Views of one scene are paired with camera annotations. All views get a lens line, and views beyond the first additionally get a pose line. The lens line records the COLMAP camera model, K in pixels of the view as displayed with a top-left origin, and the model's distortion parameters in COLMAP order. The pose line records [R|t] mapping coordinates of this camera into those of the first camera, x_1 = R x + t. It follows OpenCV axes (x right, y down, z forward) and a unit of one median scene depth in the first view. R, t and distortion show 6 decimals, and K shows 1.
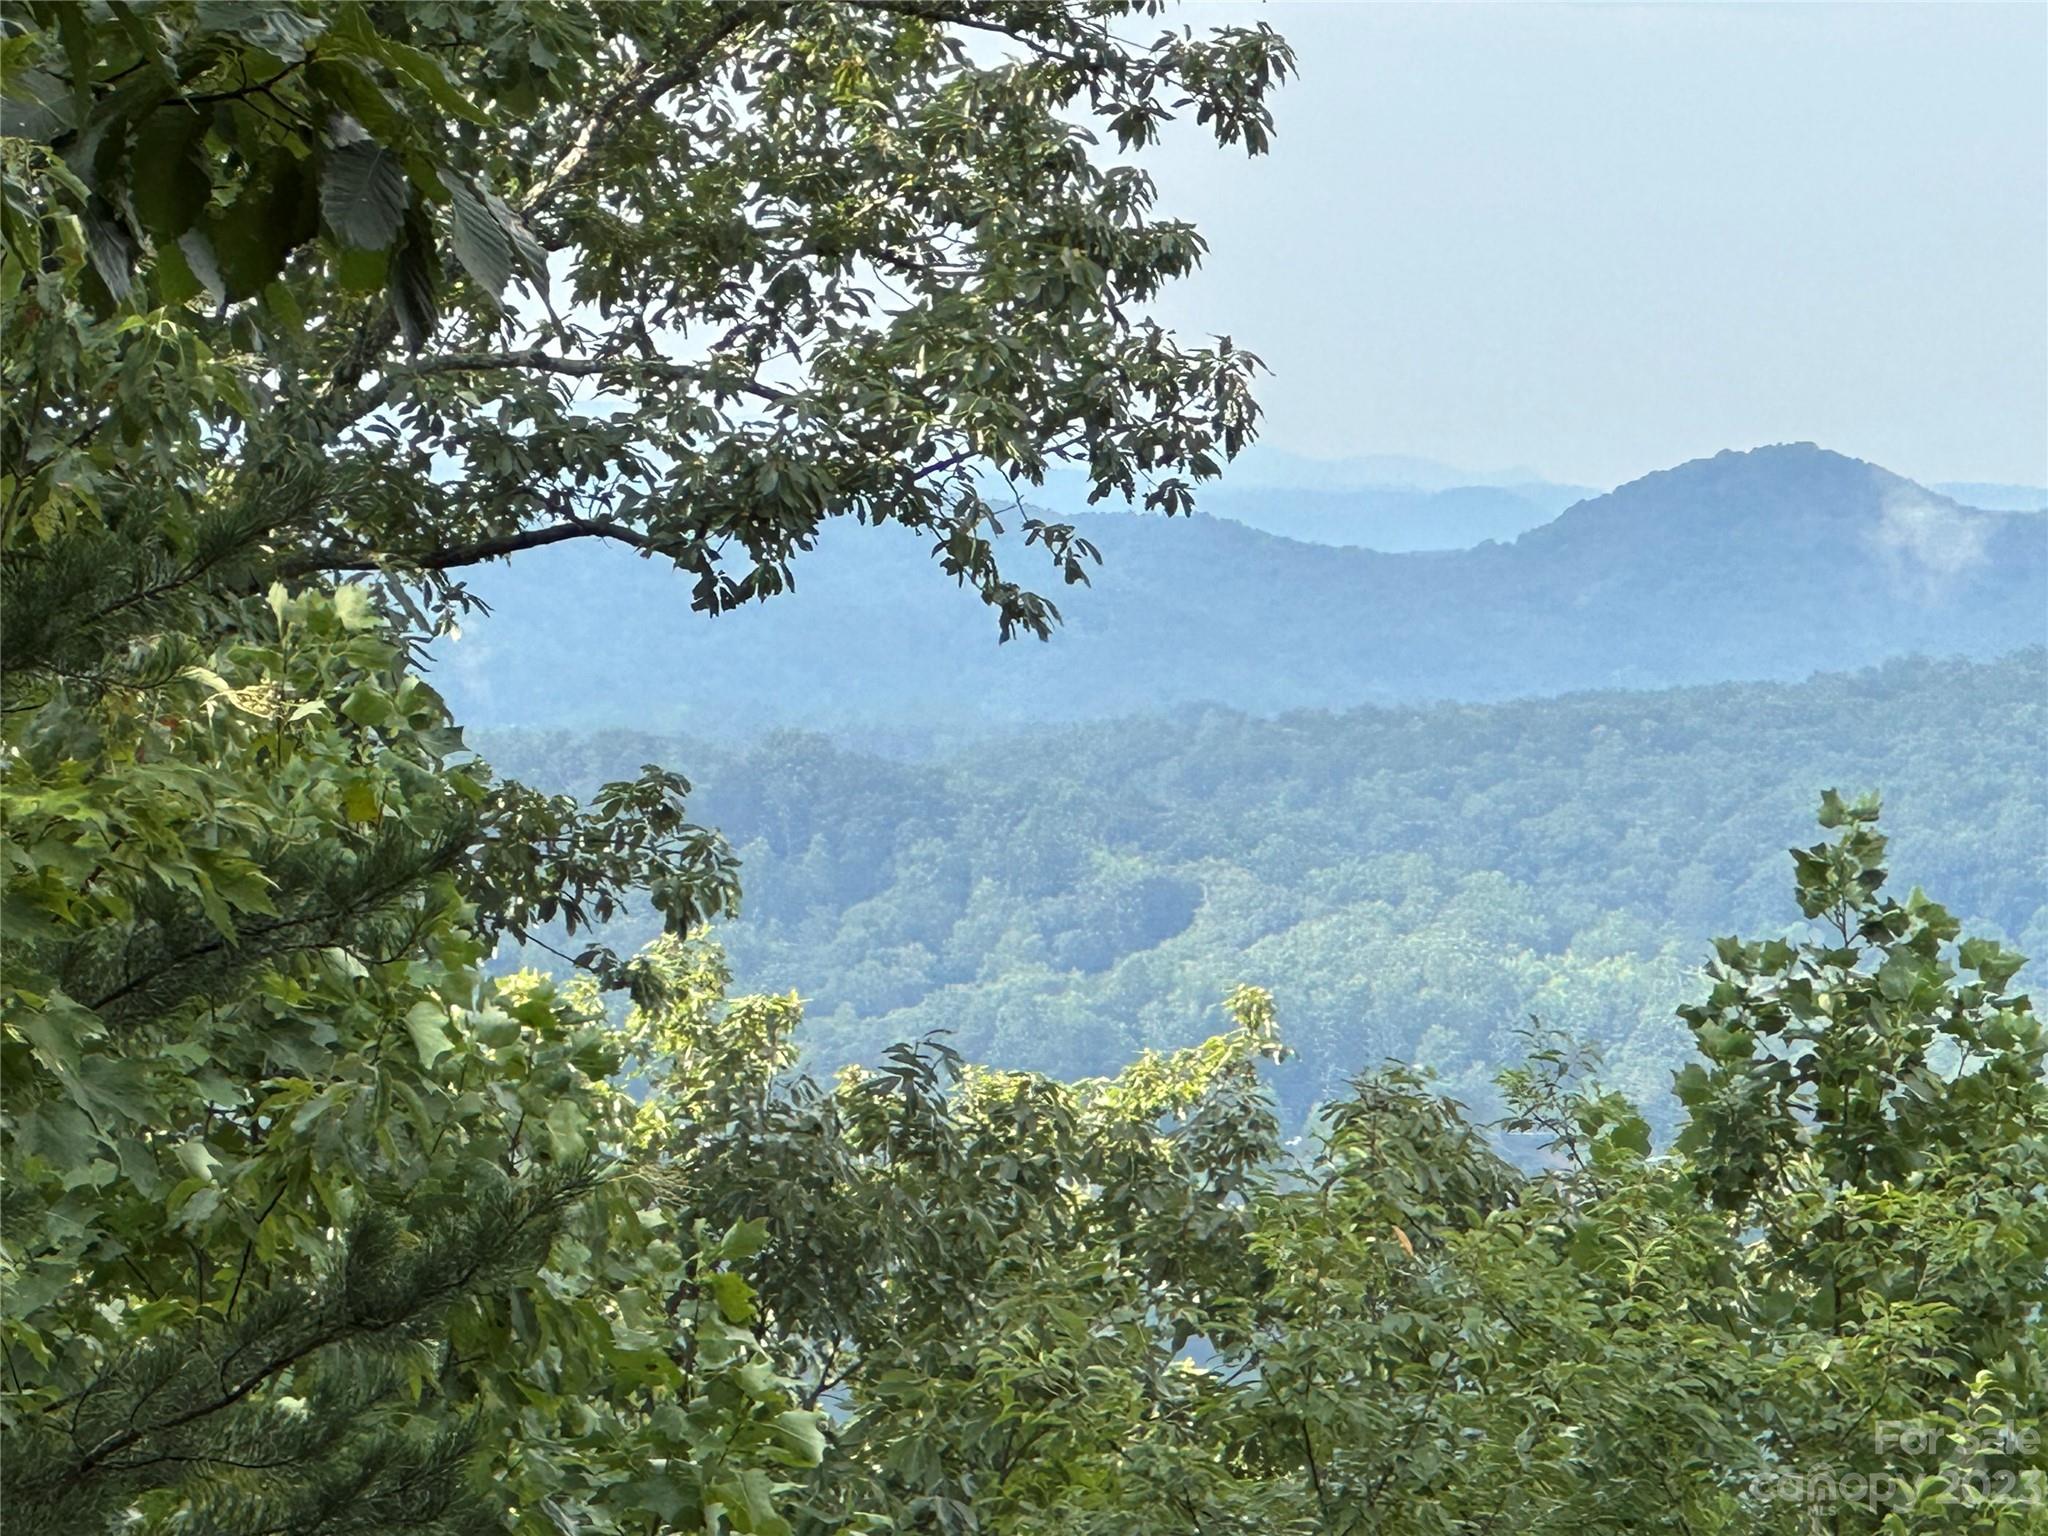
lens RADIAL K [[13178.0, 0, 1024.0], [0, 13178.0, 773.2], [0, 0, 1]] dist [-0.373755, 0.000000]
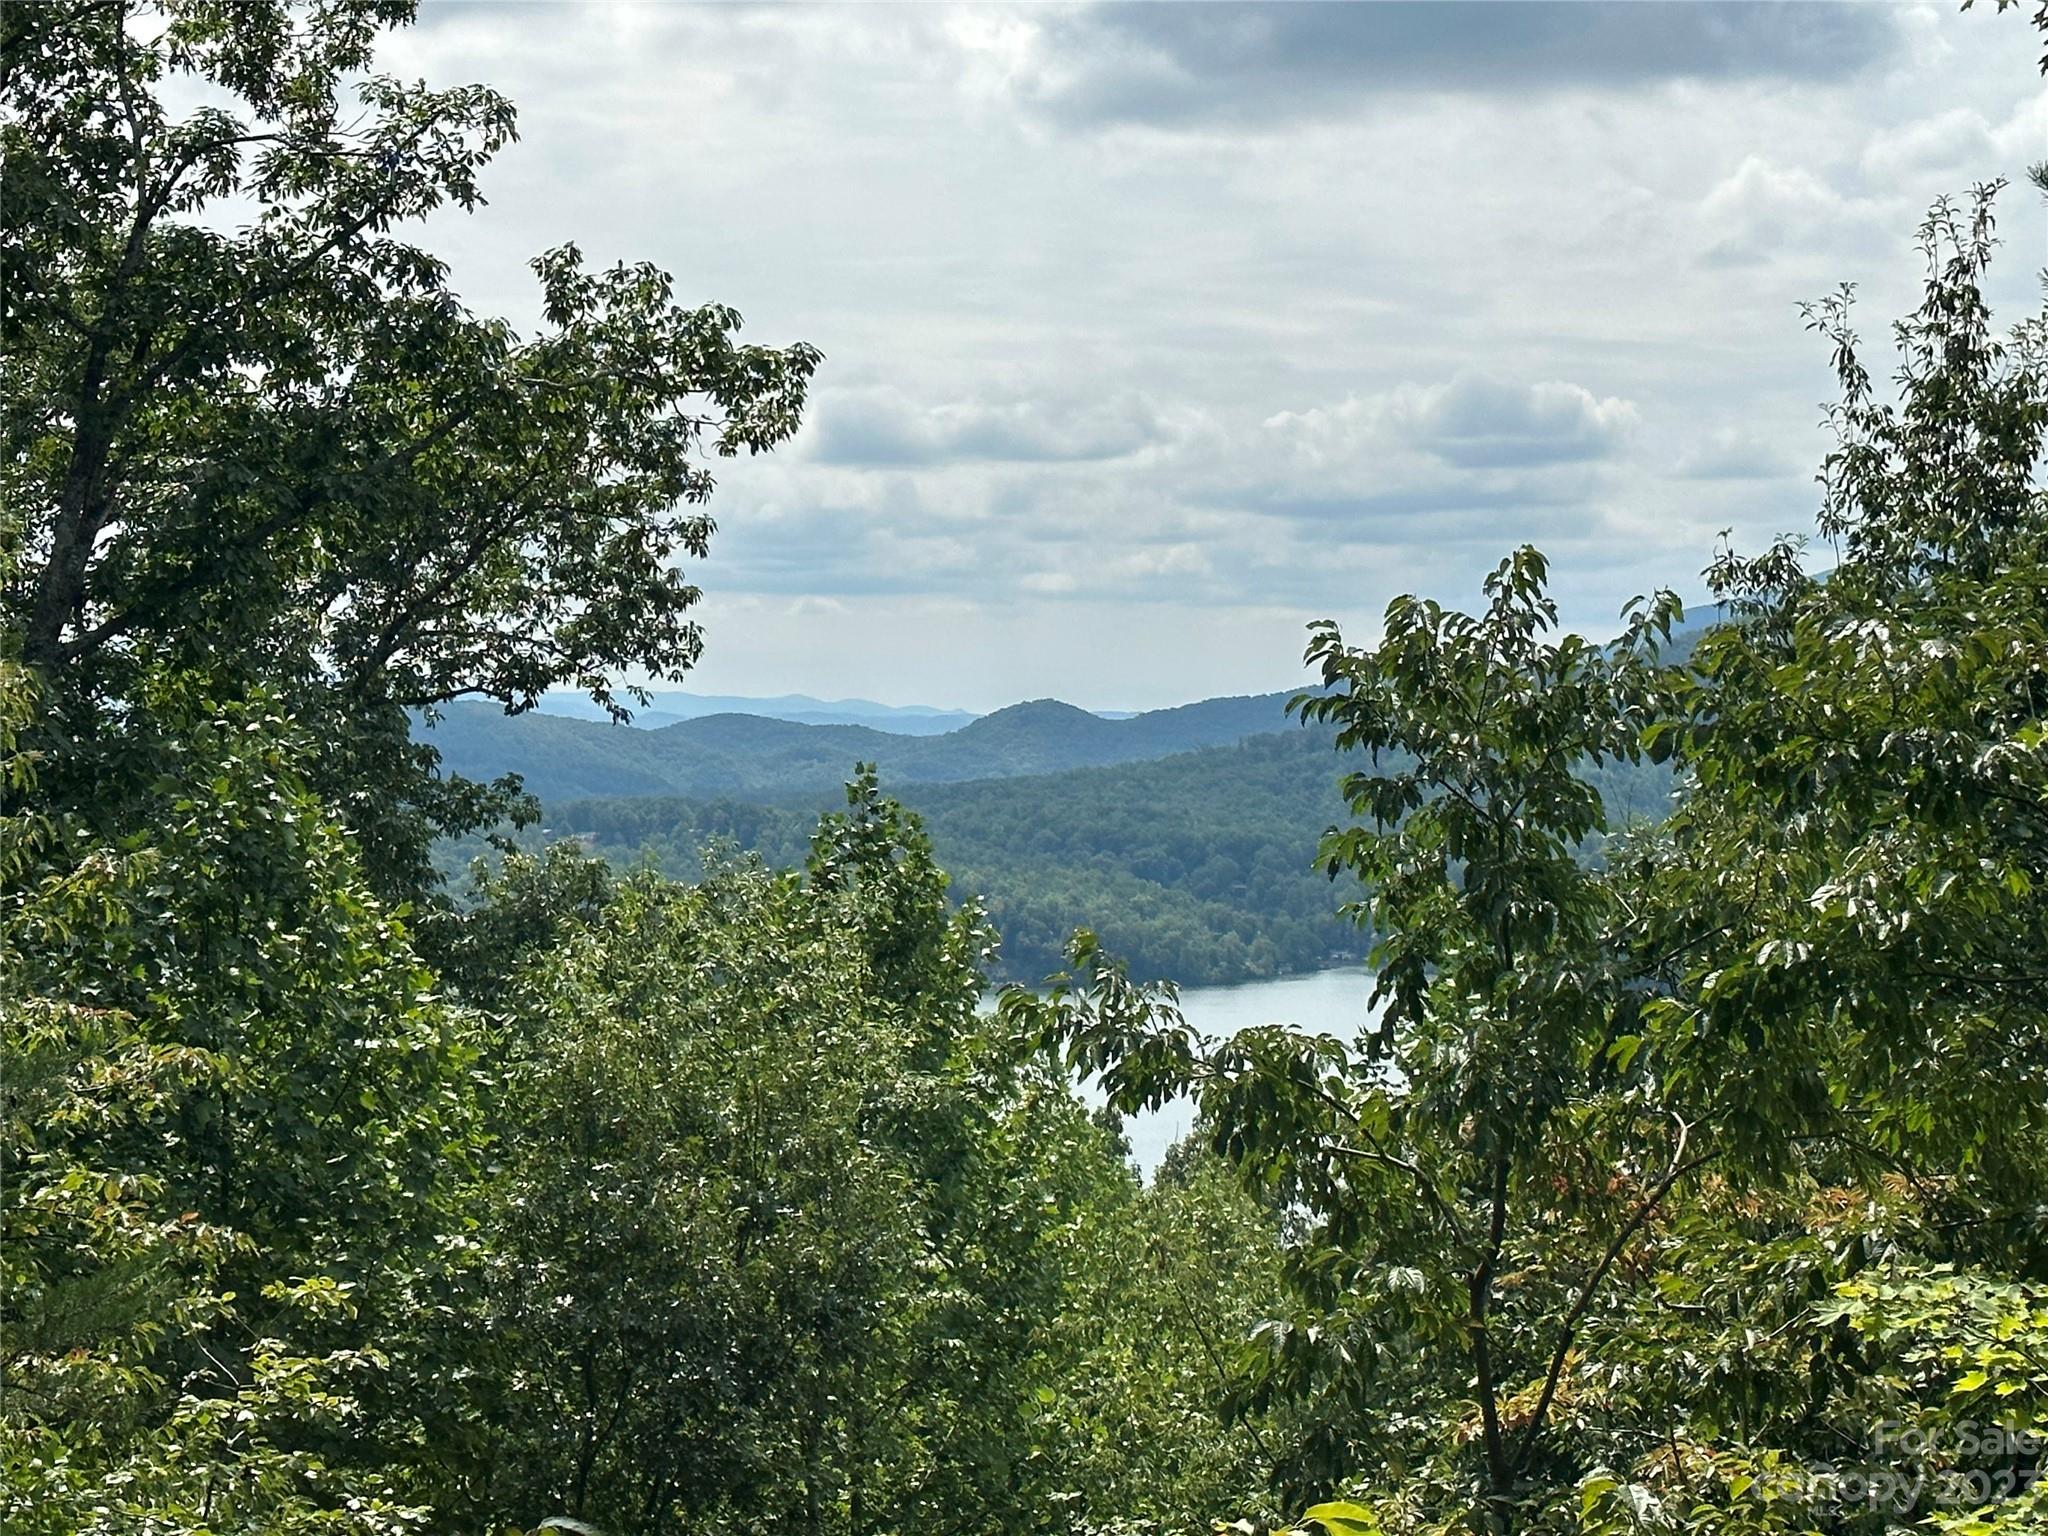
lens RADIAL K [[4215.1, 0, 980.5], [0, 4215.1, 869.7], [0, 0, 1]] dist [0.021117, 0.000000]
pose [[0.999078, -0.016118, 0.039794, 0.042202], [0.015550, 0.999773, 0.014548, 0.009853], [-0.040019, -0.013915, 0.999102, 0.056746]]
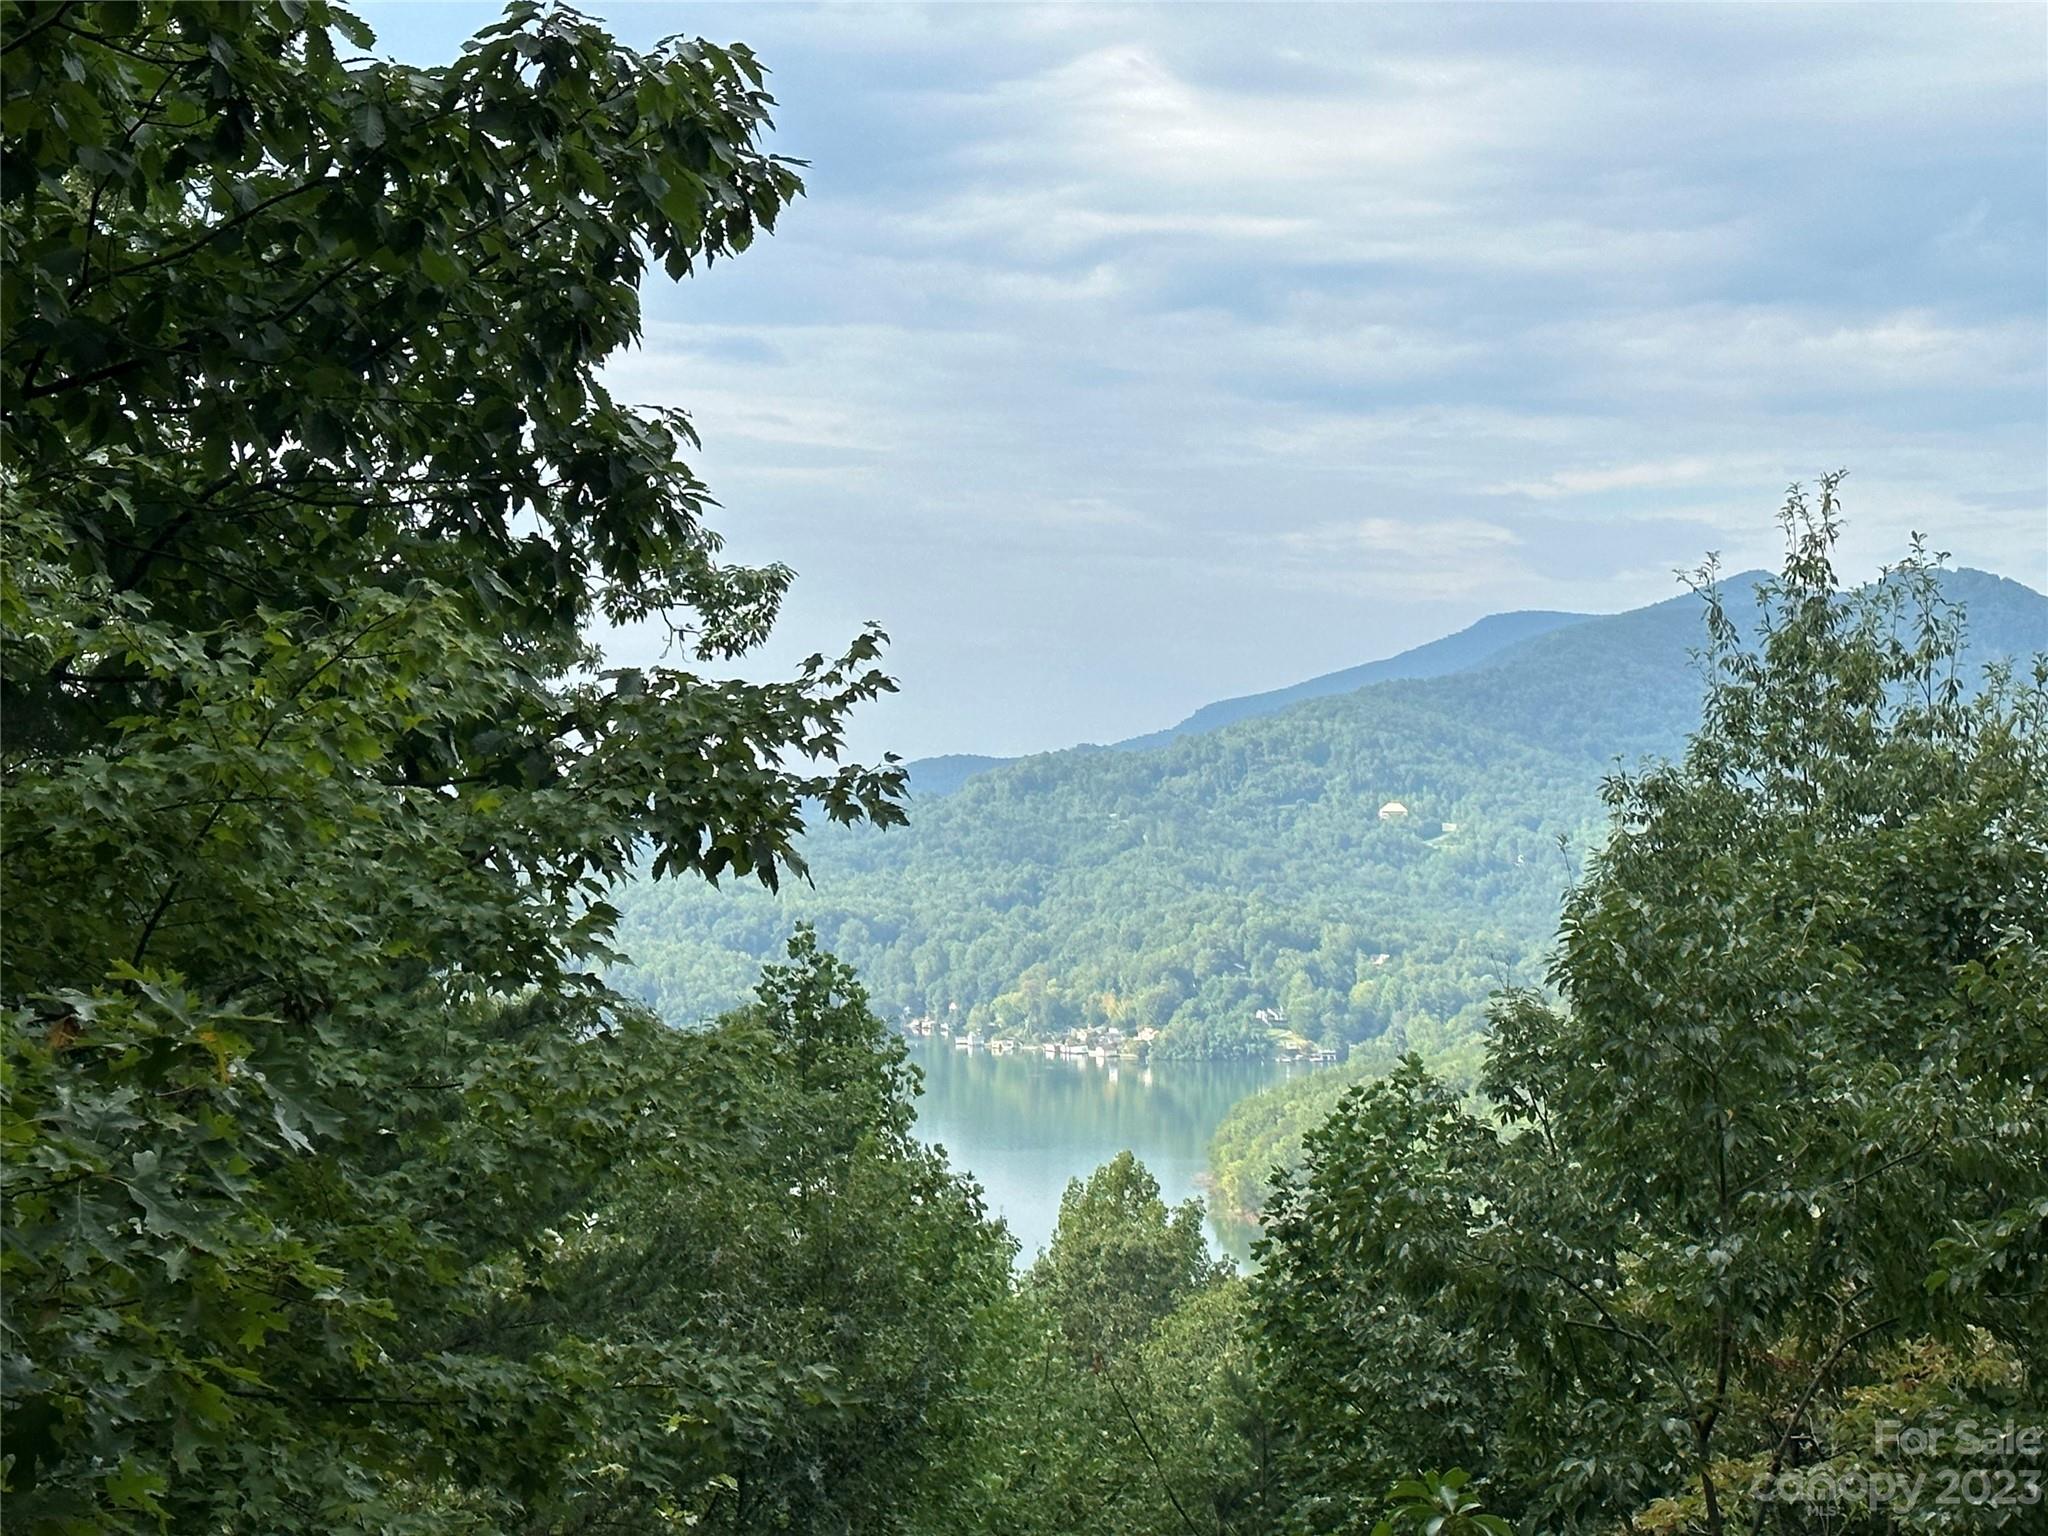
lens RADIAL K [[4007.8, 0, 1002.6], [0, 4007.8, 727.4], [0, 0, 1]] dist [0.189912, 0.000000]
pose [[0.988695, -0.006728, 0.149788, -0.032782], [0.012280, 0.999270, -0.036176, -0.008410], [-0.149435, 0.037606, 0.988056, -0.012307]]
